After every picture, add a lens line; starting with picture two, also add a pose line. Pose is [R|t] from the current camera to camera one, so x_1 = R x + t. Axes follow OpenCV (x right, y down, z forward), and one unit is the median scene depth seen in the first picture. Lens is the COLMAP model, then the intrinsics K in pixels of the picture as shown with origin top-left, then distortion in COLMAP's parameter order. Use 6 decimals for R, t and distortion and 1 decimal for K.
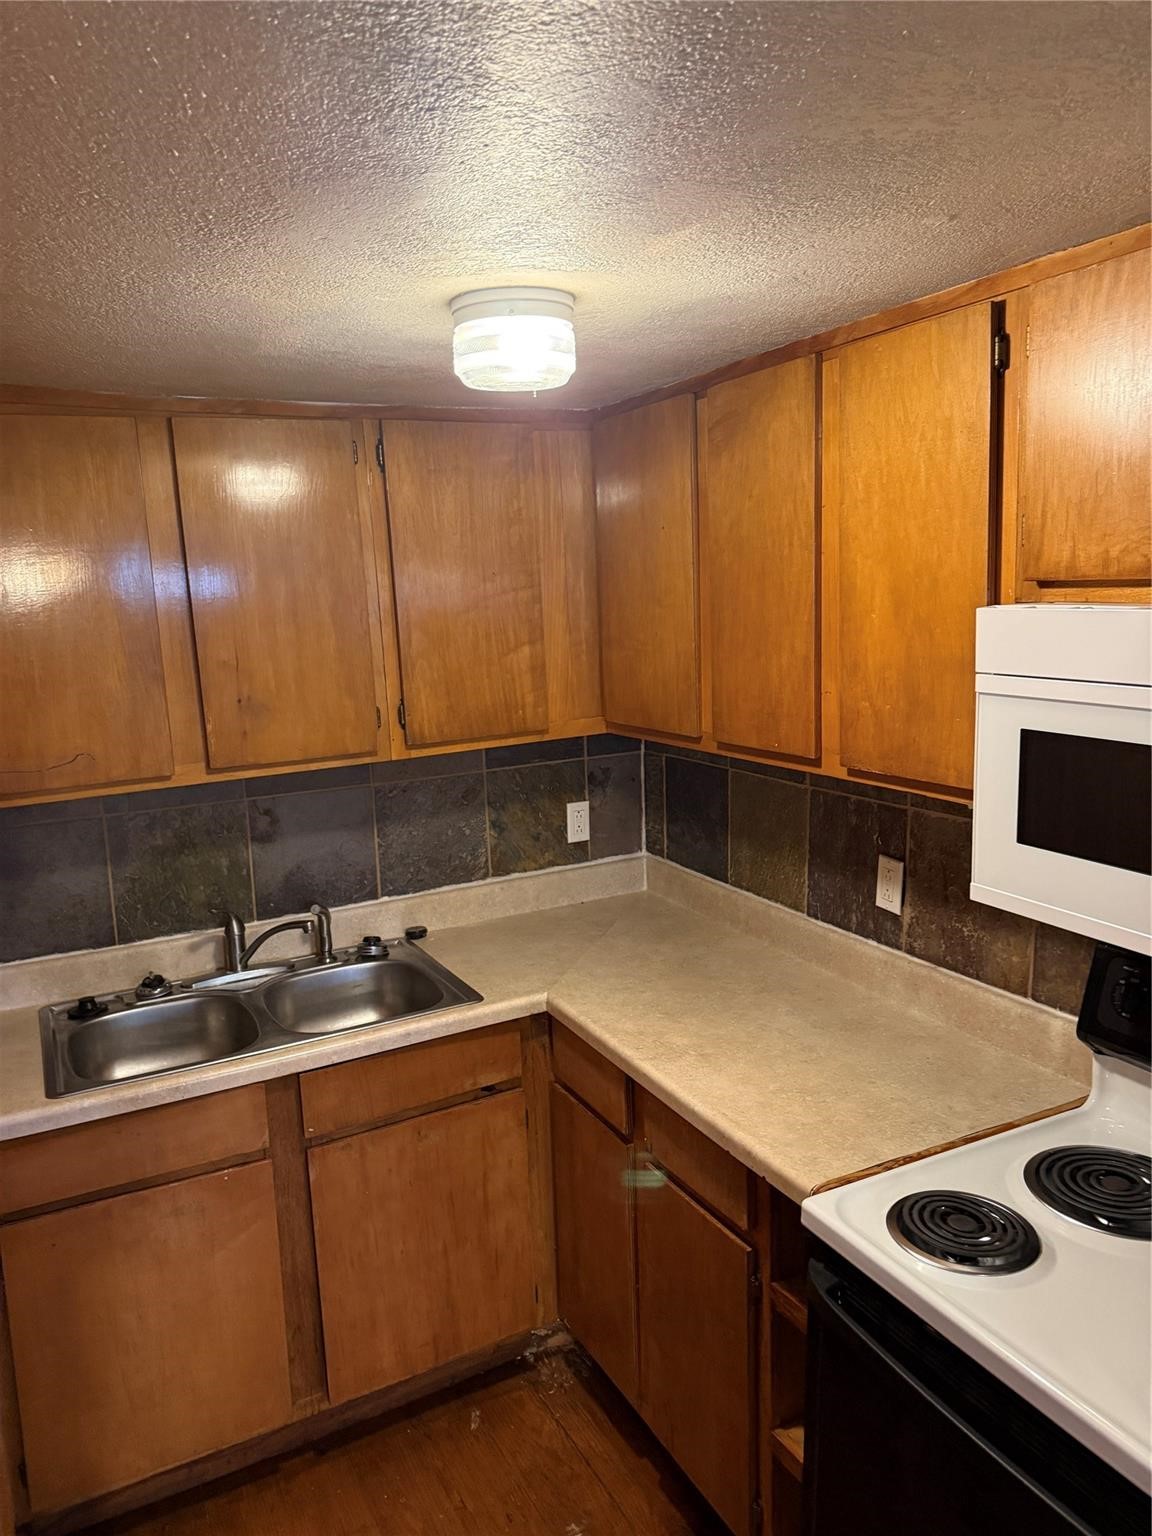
lens RADIAL K [[1102.2, 0, 583.1], [0, 1102.2, 746.2], [0, 0, 1]] dist [0.048312, -0.059694]
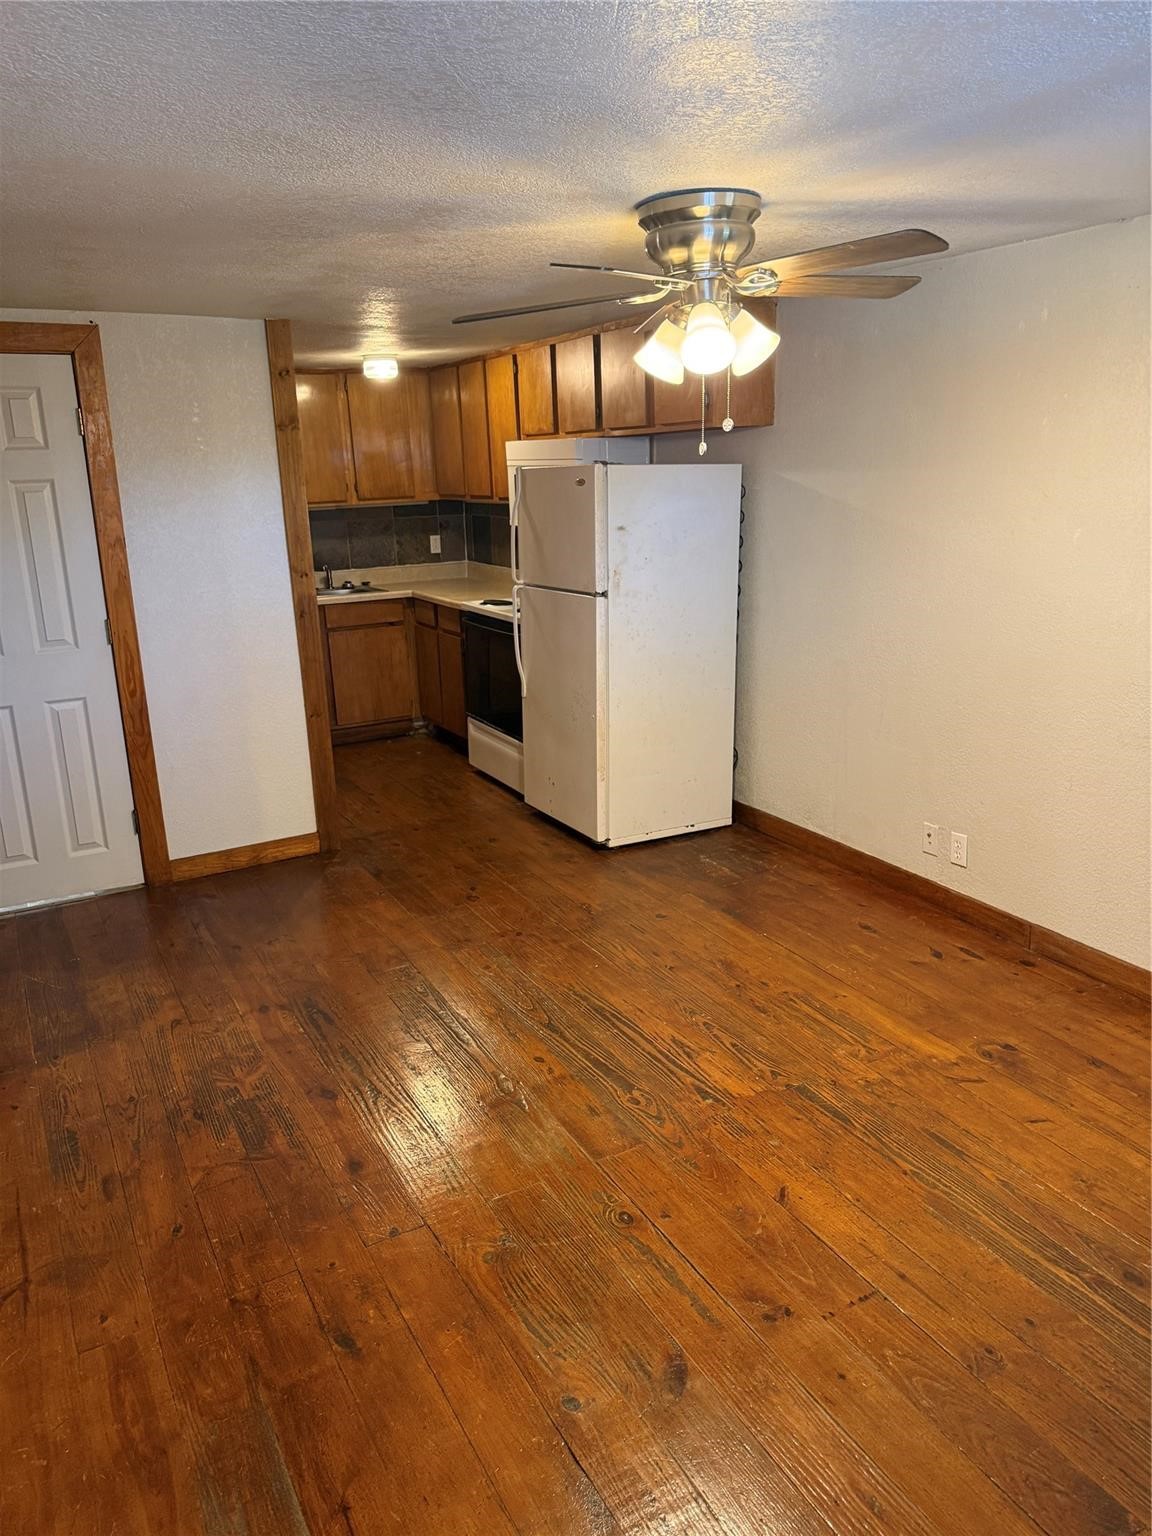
lens RADIAL K [[1102.2, 0, 586.5], [0, 1102.2, 780.3], [0, 0, 1]] dist [0.048312, -0.059694]
pose [[0.999759, -0.000373, 0.021963, 0.359270], [-0.002652, 0.990494, 0.137528, 0.327236], [-0.021805, -0.137554, 0.990254, -1.901244]]
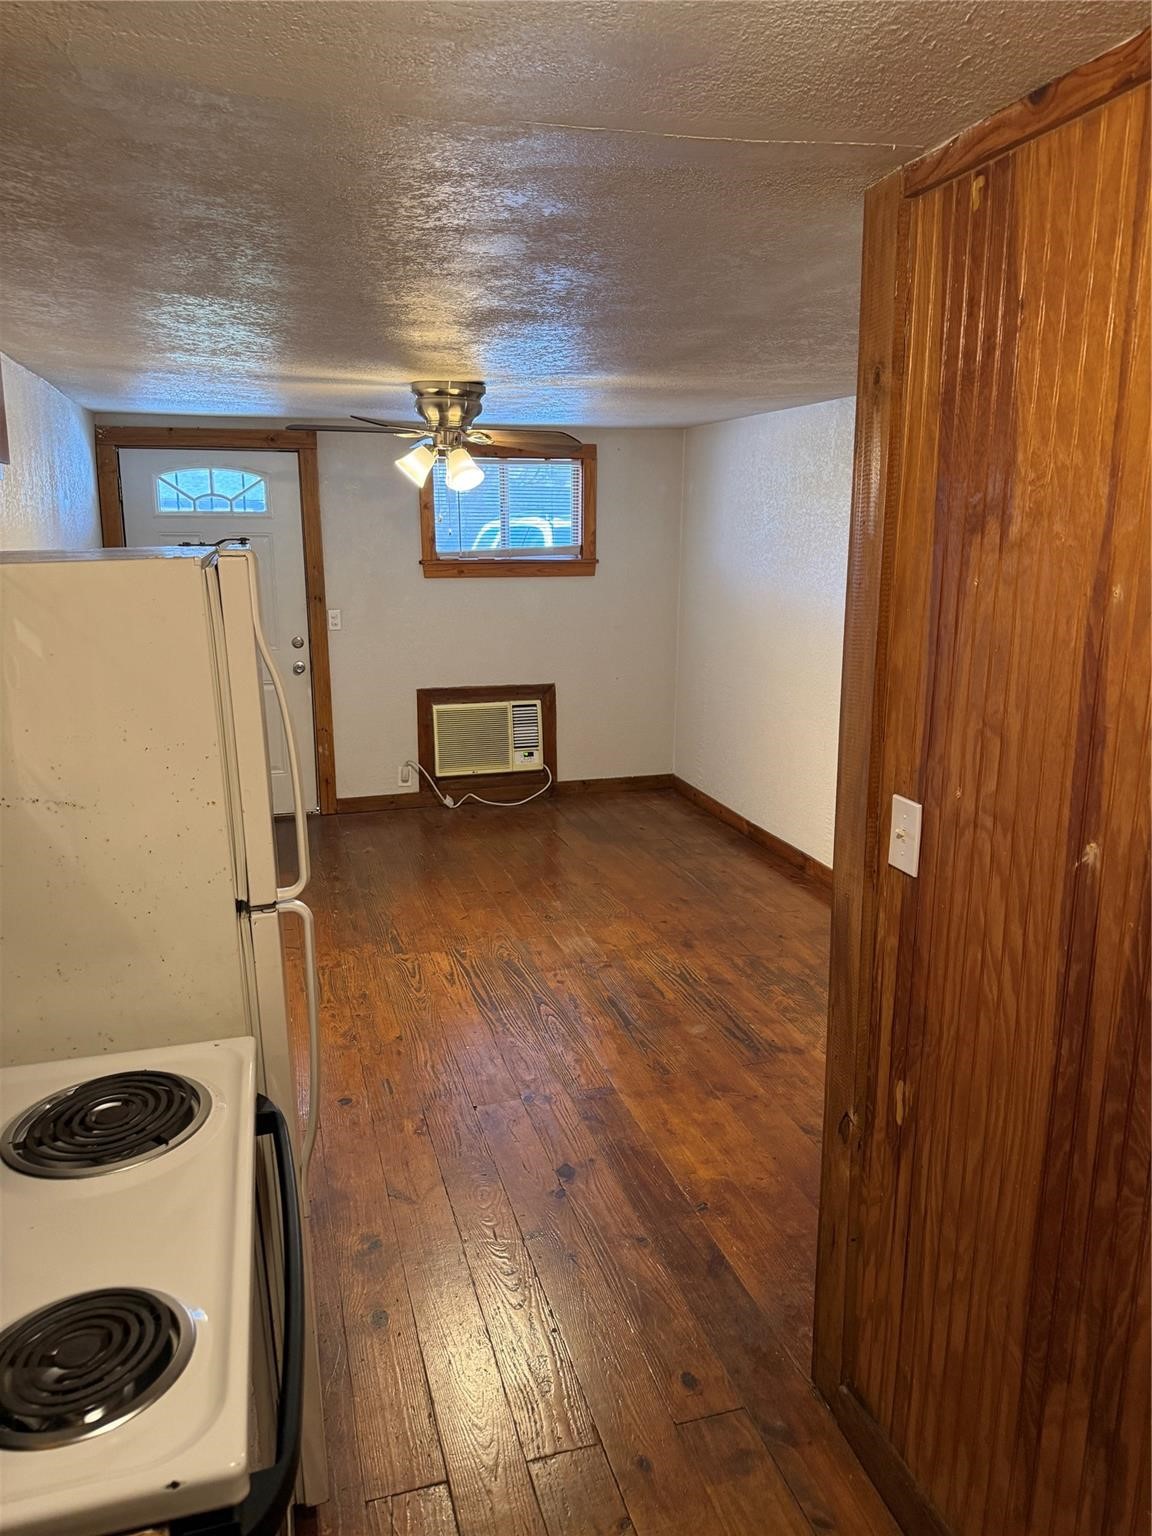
lens RADIAL K [[1102.2, 0, 580.3], [0, 1102.2, 767.3], [0, 0, 1]] dist [0.048312, -0.059694]
pose [[-0.979825, 0.002255, 0.199842, -0.057375], [0.070296, 0.939927, 0.334058, -0.068518], [-0.187084, 0.341367, -0.921123, 0.899052]]
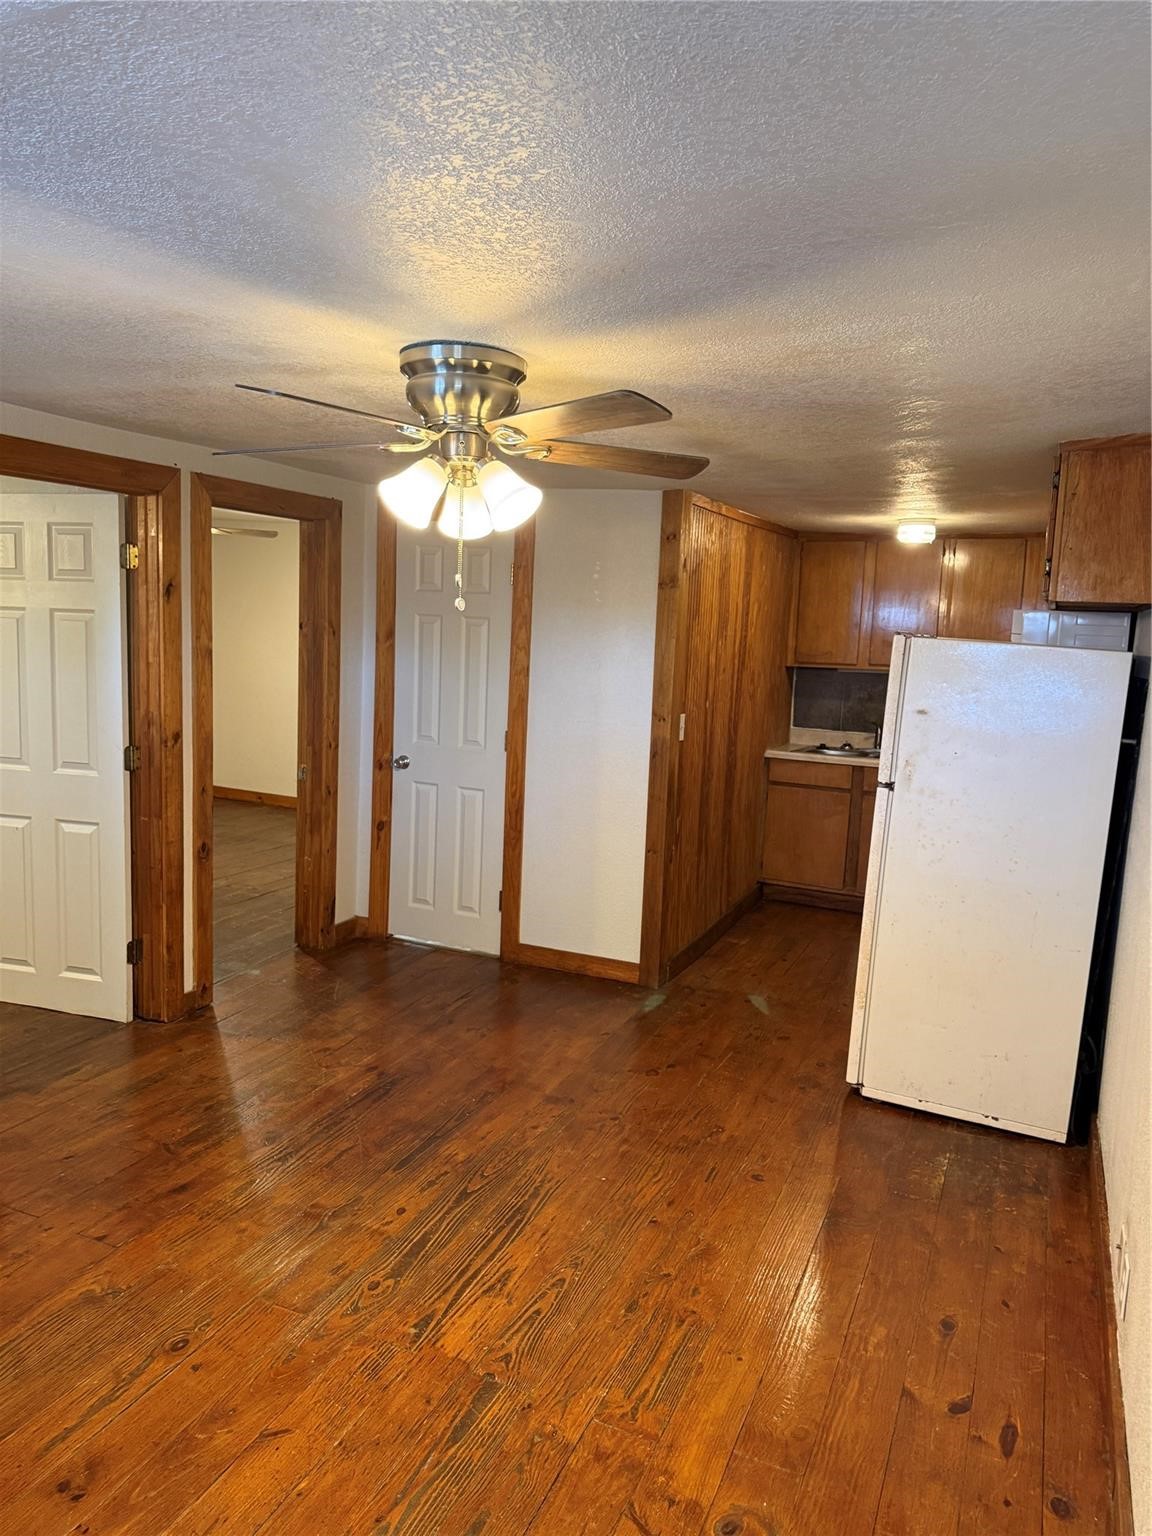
lens RADIAL K [[1102.2, 0, 560.8], [0, 1102.2, 778.7], [0, 0, 1]] dist [0.048312, -0.059694]
pose [[0.622511, 0.190205, -0.759146, 1.354176], [-0.184095, 0.978386, 0.094175, 0.186626], [0.760650, 0.081130, 0.644072, -1.363926]]
